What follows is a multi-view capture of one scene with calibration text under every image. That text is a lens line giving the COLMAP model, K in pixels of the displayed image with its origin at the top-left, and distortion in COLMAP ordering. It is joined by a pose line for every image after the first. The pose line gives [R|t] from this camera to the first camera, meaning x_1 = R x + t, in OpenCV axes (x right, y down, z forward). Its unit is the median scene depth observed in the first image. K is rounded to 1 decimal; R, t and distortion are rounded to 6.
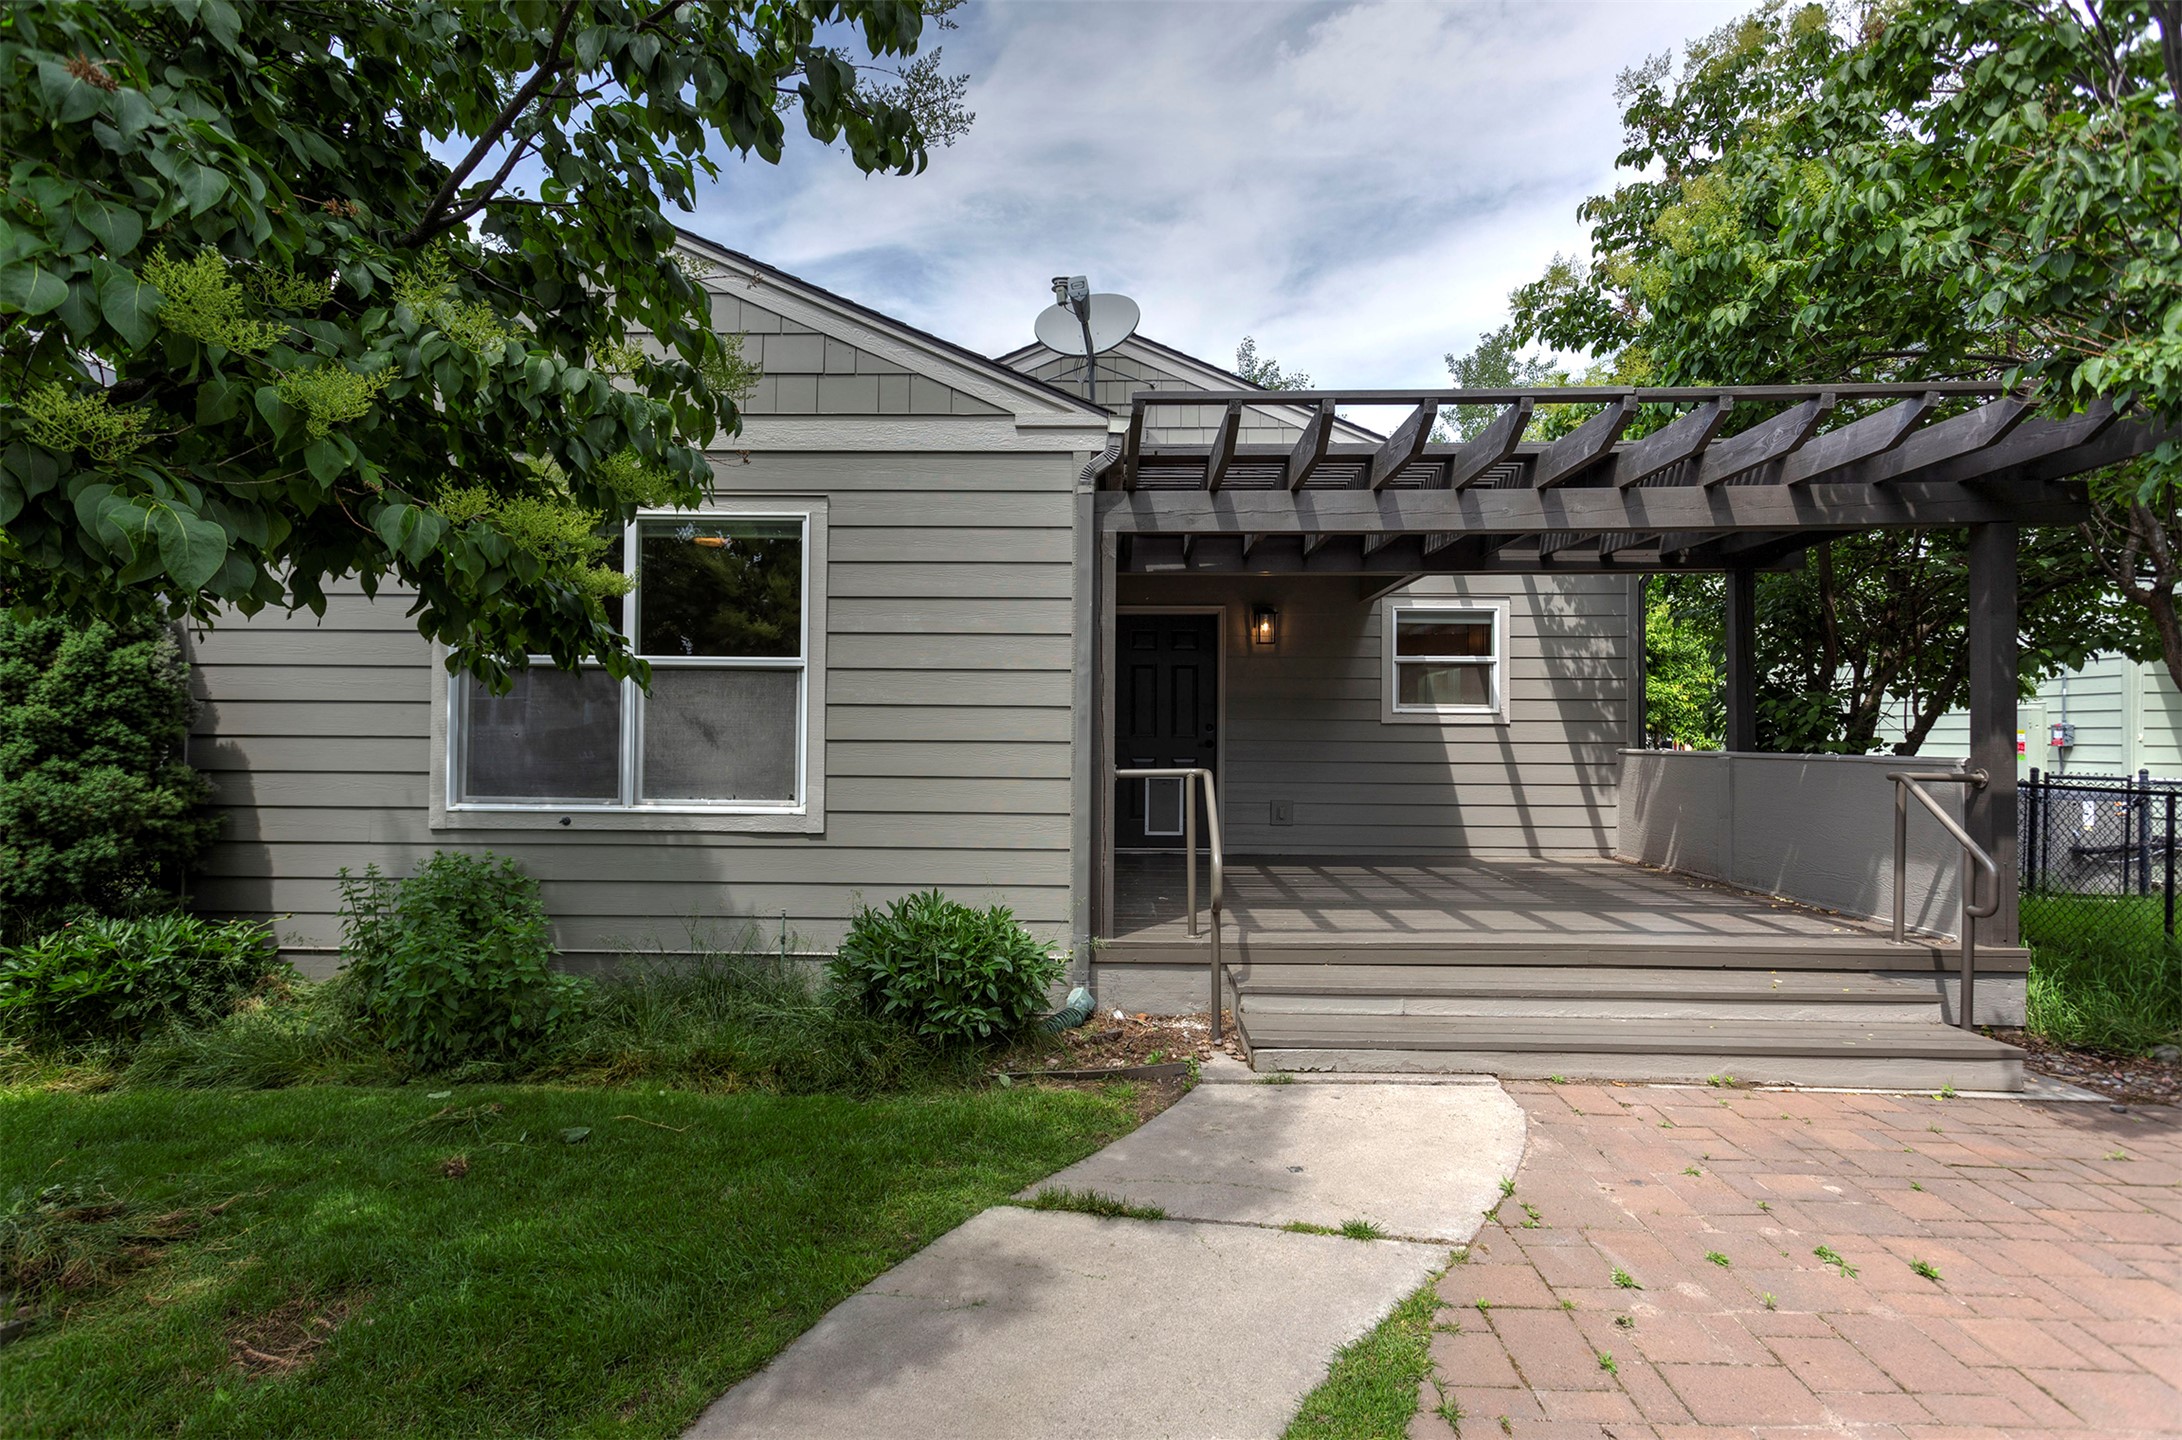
lens RADIAL K [[1029.5, 0, 1103.0], [0, 1029.5, 734.4], [0, 0, 1]] dist [0.000139, 0.001120]
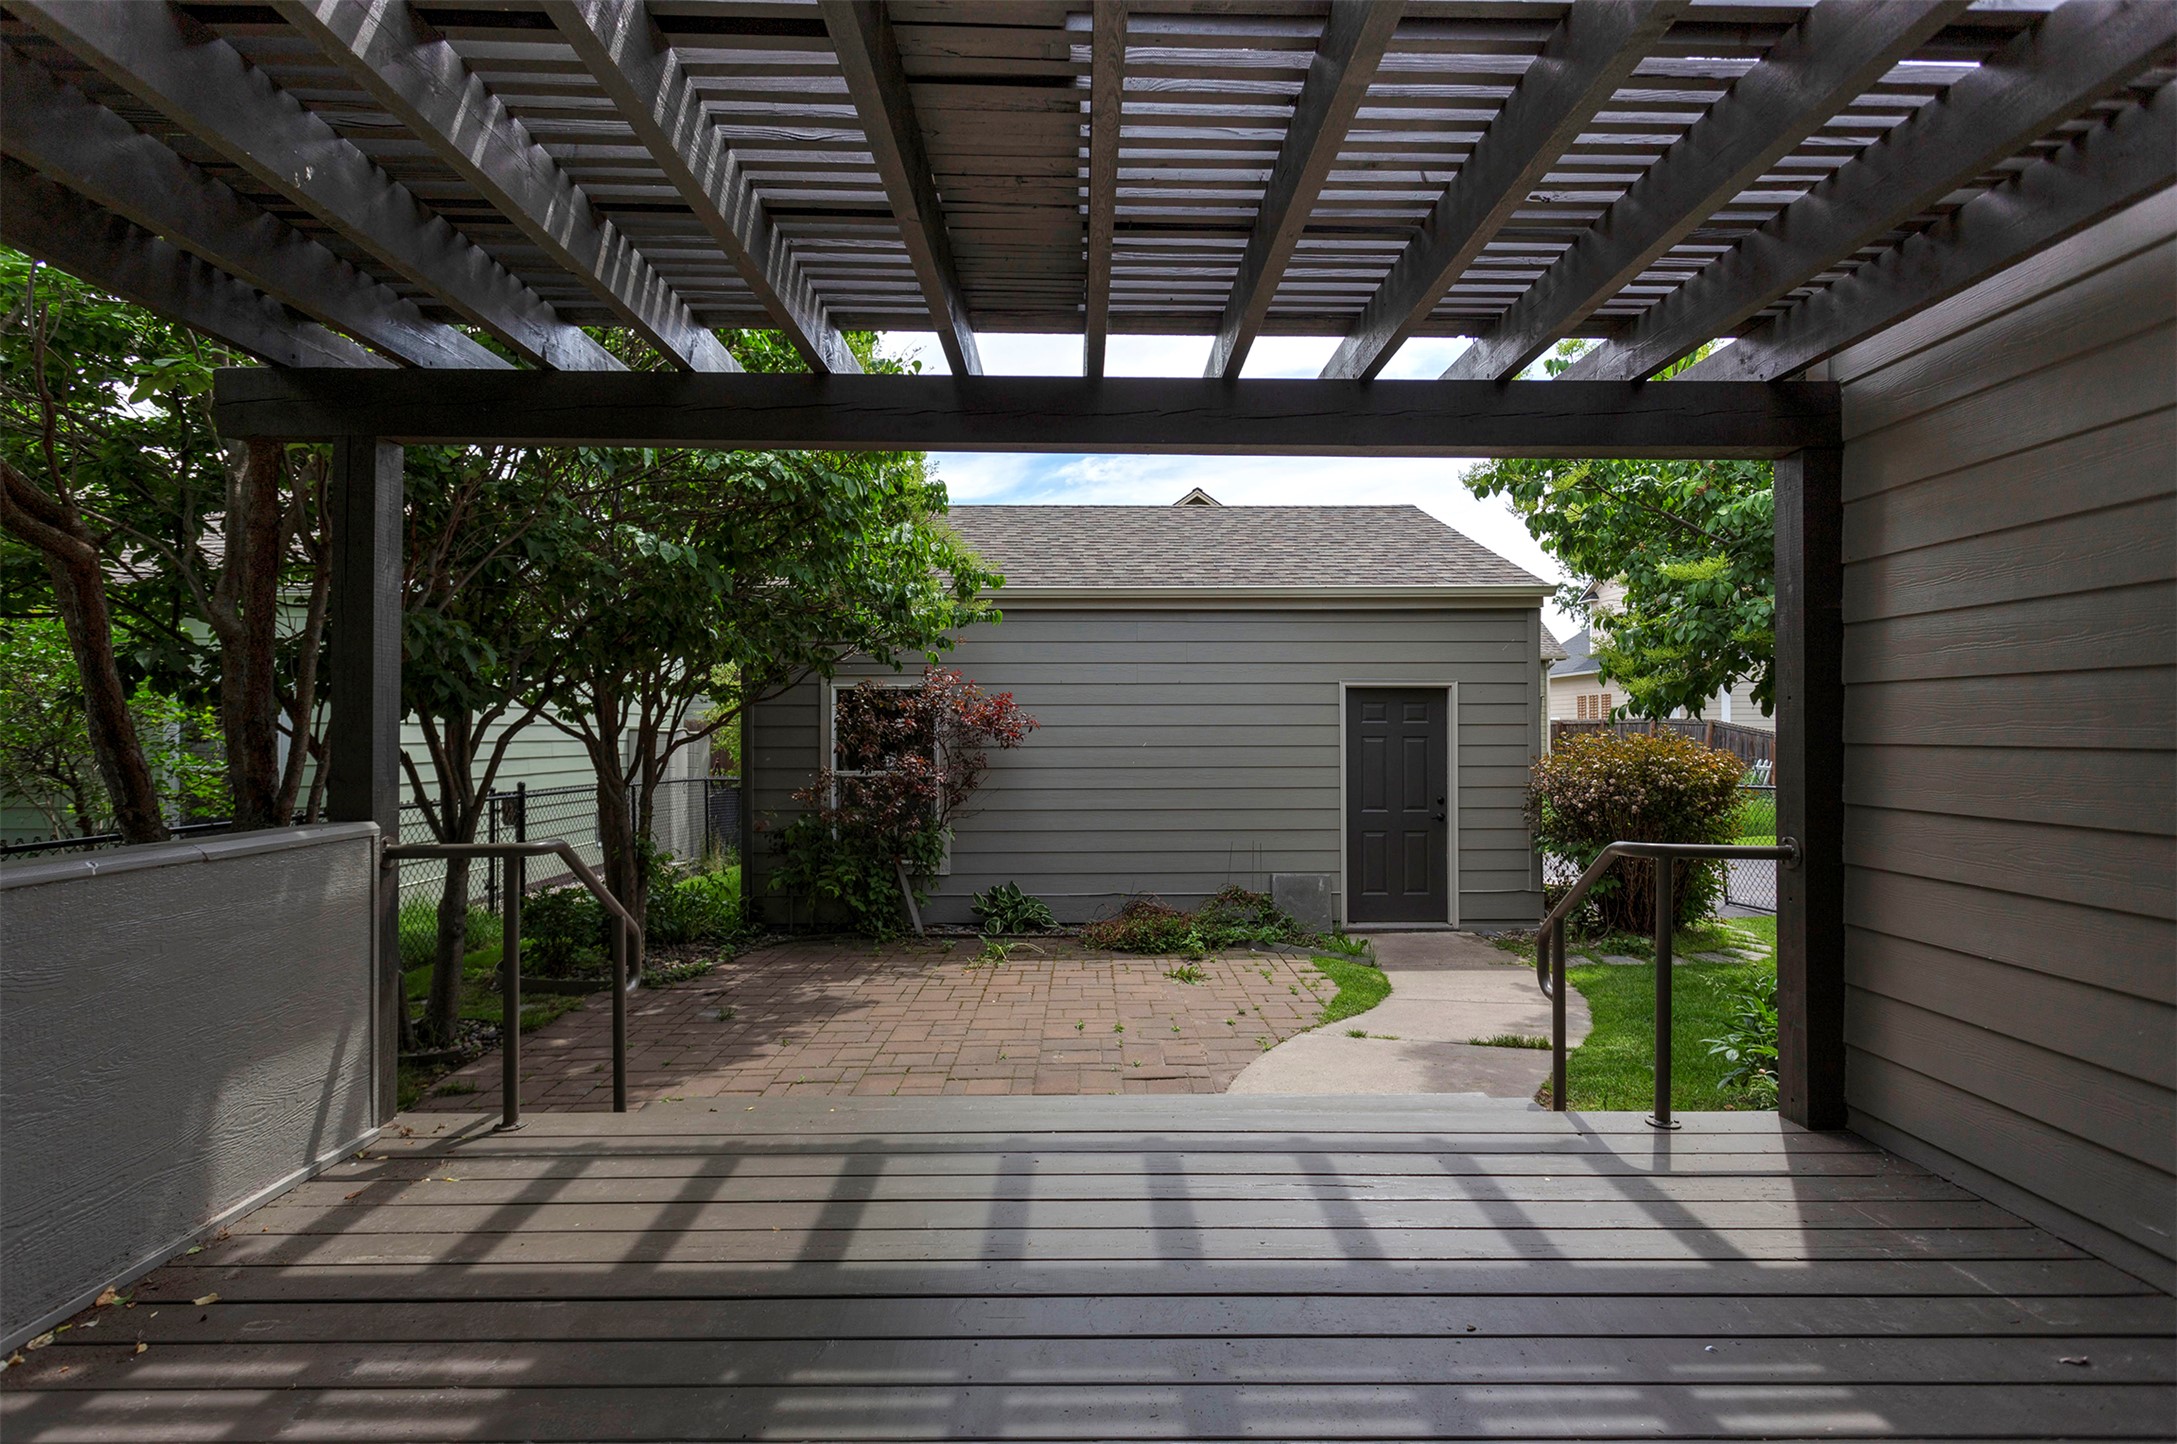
lens RADIAL K [[1027.1, 0, 1083.3], [0, 1027.1, 719.4], [0, 0, 1]] dist [0.000139, 0.001120]
pose [[-0.999574, -0.005865, -0.028584, 0.480834], [-0.005466, 0.999886, -0.014048, -0.031285], [0.028663, -0.013885, -0.999493, 1.712330]]
